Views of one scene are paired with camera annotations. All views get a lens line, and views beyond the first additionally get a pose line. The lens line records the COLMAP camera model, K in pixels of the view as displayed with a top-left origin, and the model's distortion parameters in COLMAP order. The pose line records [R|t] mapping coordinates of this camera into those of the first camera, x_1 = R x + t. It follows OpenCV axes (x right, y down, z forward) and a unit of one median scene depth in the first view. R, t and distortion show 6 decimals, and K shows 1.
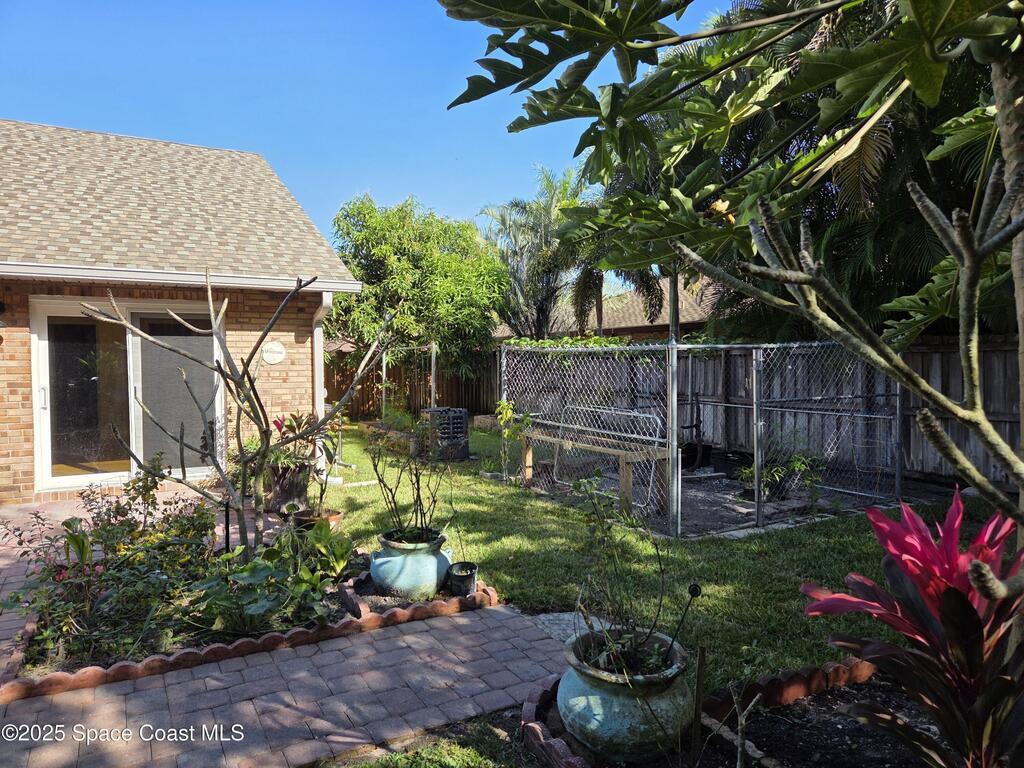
lens RADIAL K [[682.4, 0, 518.4], [0, 682.4, 386.8], [0, 0, 1]] dist [0.080331, -0.074369]
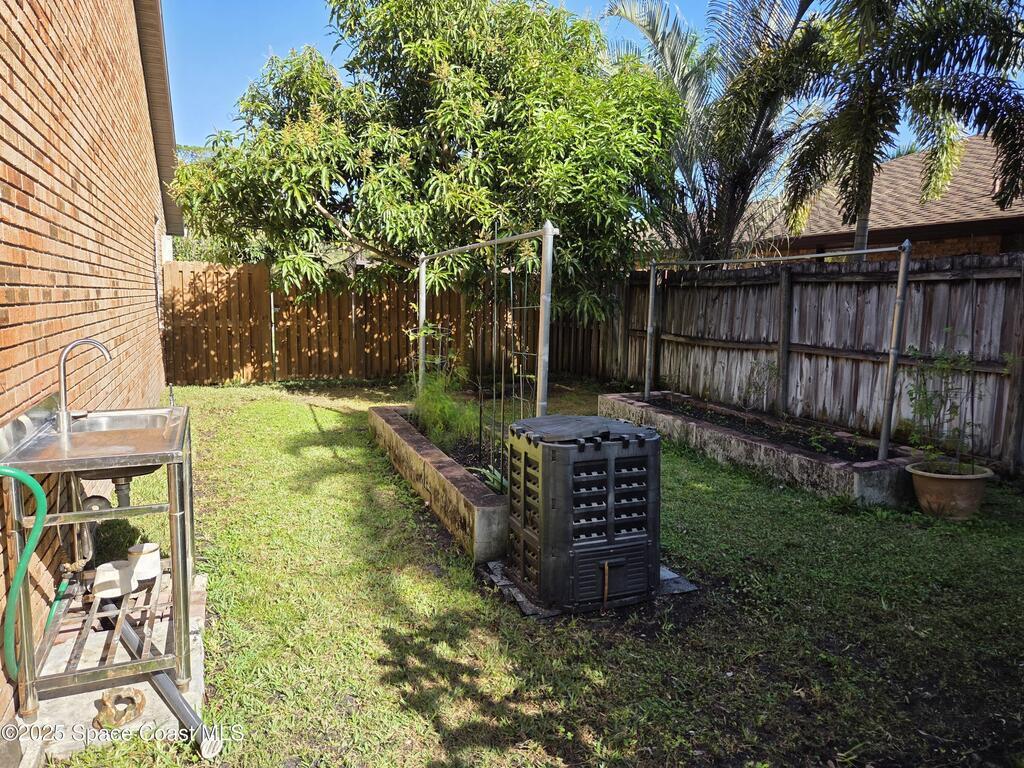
lens RADIAL K [[682.4, 0, 518.4], [0, 682.4, 386.8], [0, 0, 1]] dist [0.080331, -0.074369]
pose [[0.995339, 0.035507, -0.089667, -0.082803], [-0.027059, 0.995229, 0.093736, -0.010523], [0.092568, -0.090873, 0.991551, 0.513344]]
